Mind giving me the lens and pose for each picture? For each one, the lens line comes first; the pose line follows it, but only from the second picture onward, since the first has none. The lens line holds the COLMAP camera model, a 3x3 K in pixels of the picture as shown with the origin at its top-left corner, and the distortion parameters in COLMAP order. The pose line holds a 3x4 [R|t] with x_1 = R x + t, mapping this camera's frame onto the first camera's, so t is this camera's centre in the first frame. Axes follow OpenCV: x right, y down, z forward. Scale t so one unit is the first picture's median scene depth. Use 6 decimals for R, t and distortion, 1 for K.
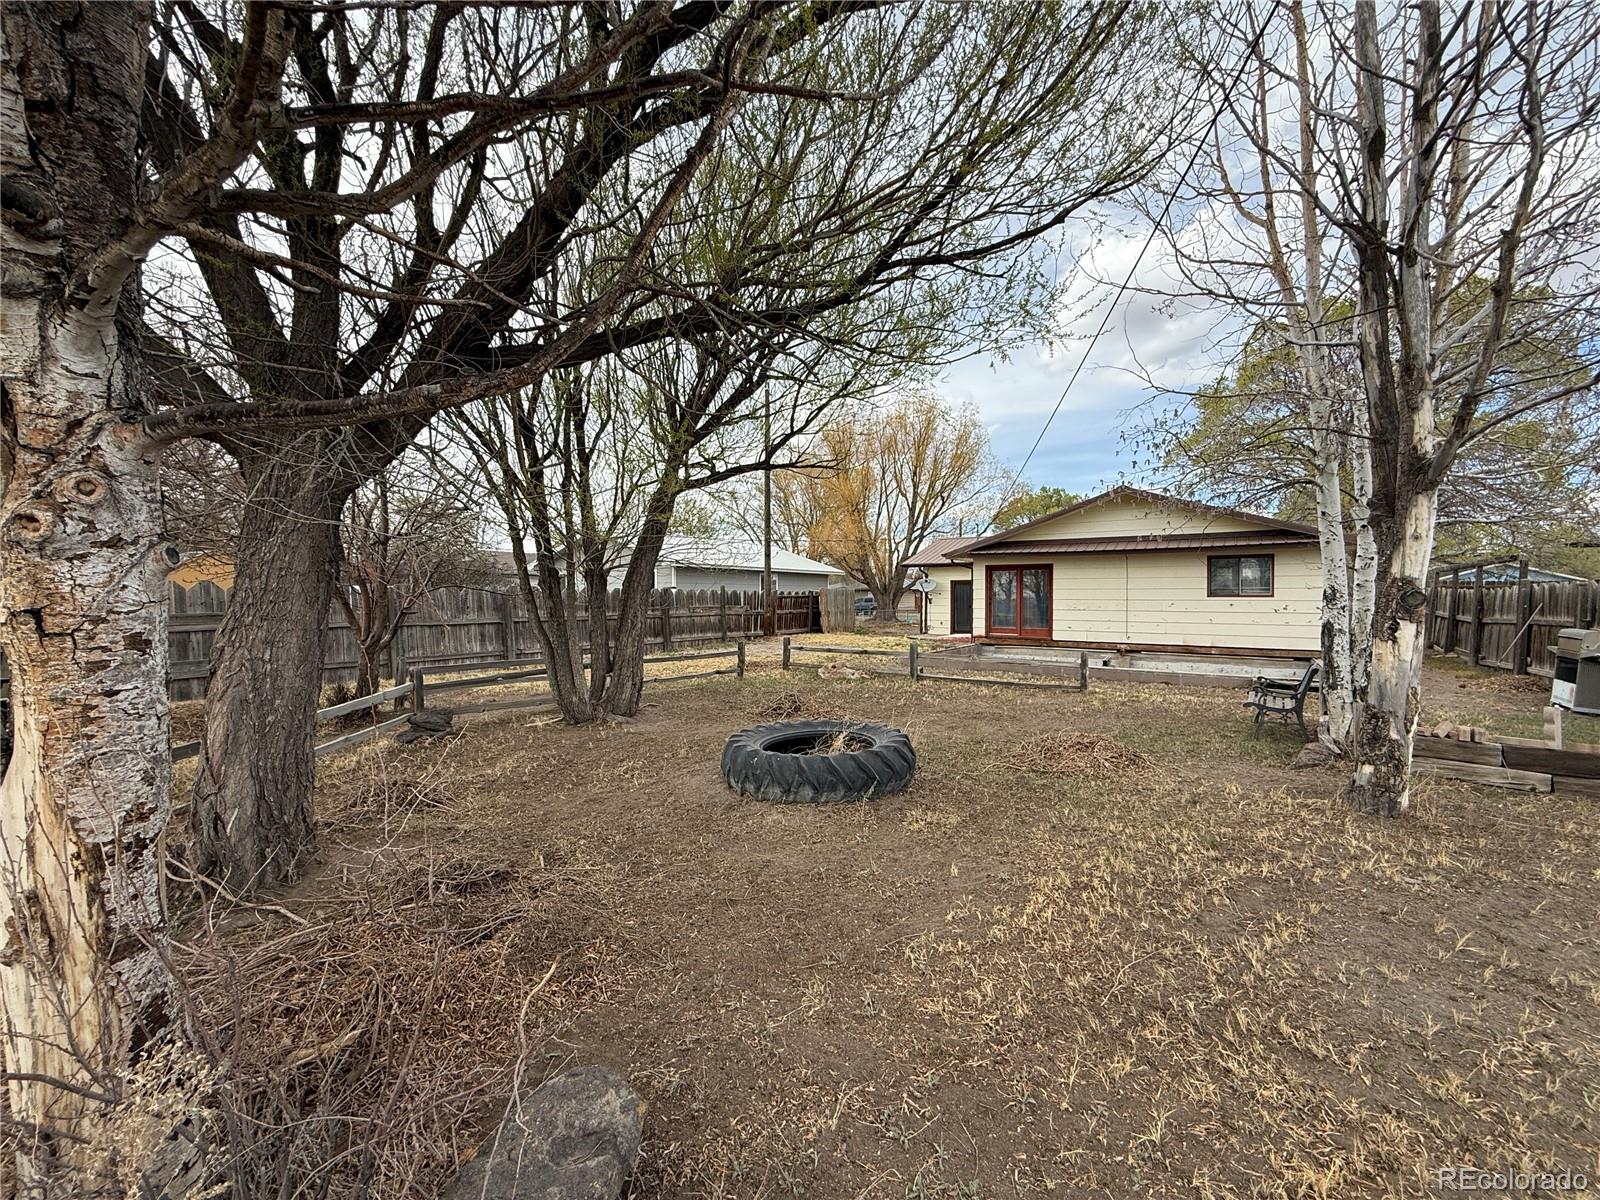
lens RADIAL K [[636.5, 0, 794.5], [0, 636.5, 591.4], [0, 0, 1]] dist [-0.001698, 0.000391]
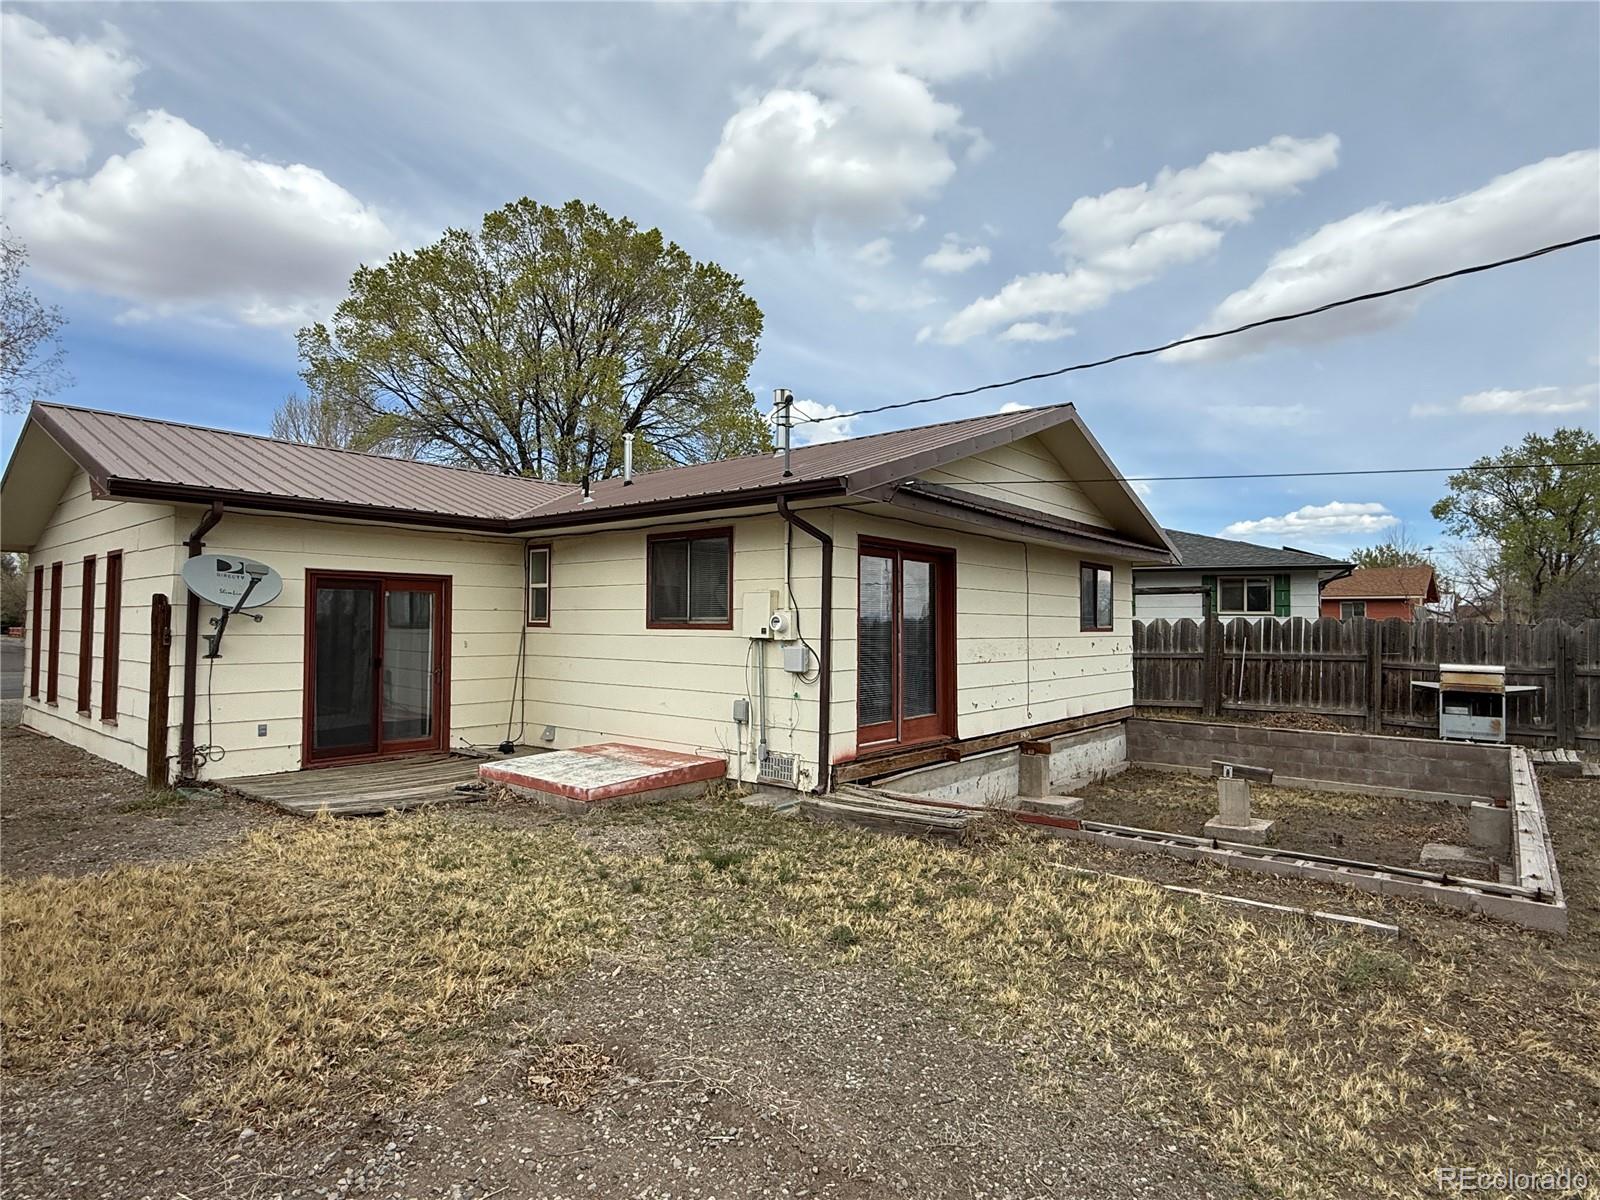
lens RADIAL K [[857.9, 0, 801.5], [0, 857.9, 609.0], [0, 0, 1]] dist [-0.001196, 0.001296]
pose [[0.078006, 0.019492, 0.996762, -0.098628], [-0.013155, 0.999742, -0.018521, 0.003791], [-0.996866, -0.011667, 0.078243, 0.745063]]
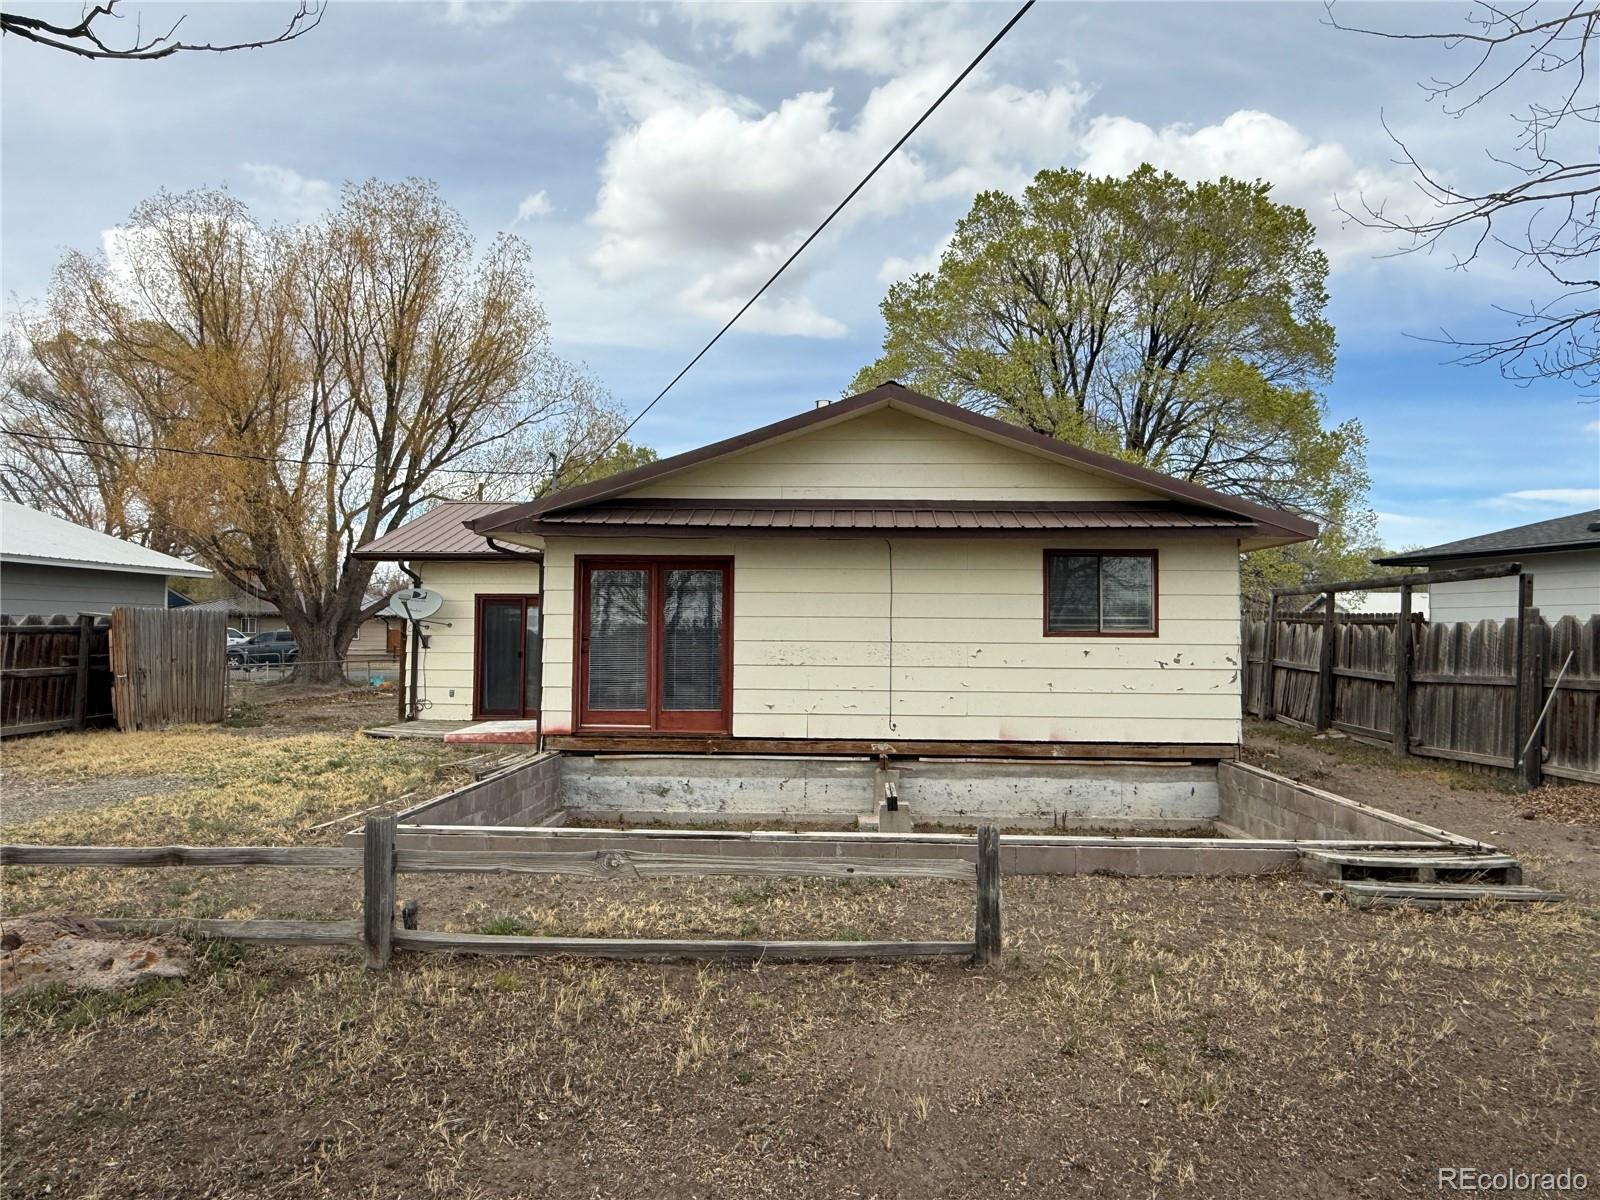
lens RADIAL K [[1065.8, 0, 804.9], [0, 1065.8, 599.7], [0, 0, 1]] dist [0.004972, -0.000875]
pose [[0.846875, 0.020454, 0.531398, 0.049438], [-0.009674, 0.999687, -0.023061, 0.001100], [-0.531703, 0.014389, 0.846808, 0.265366]]
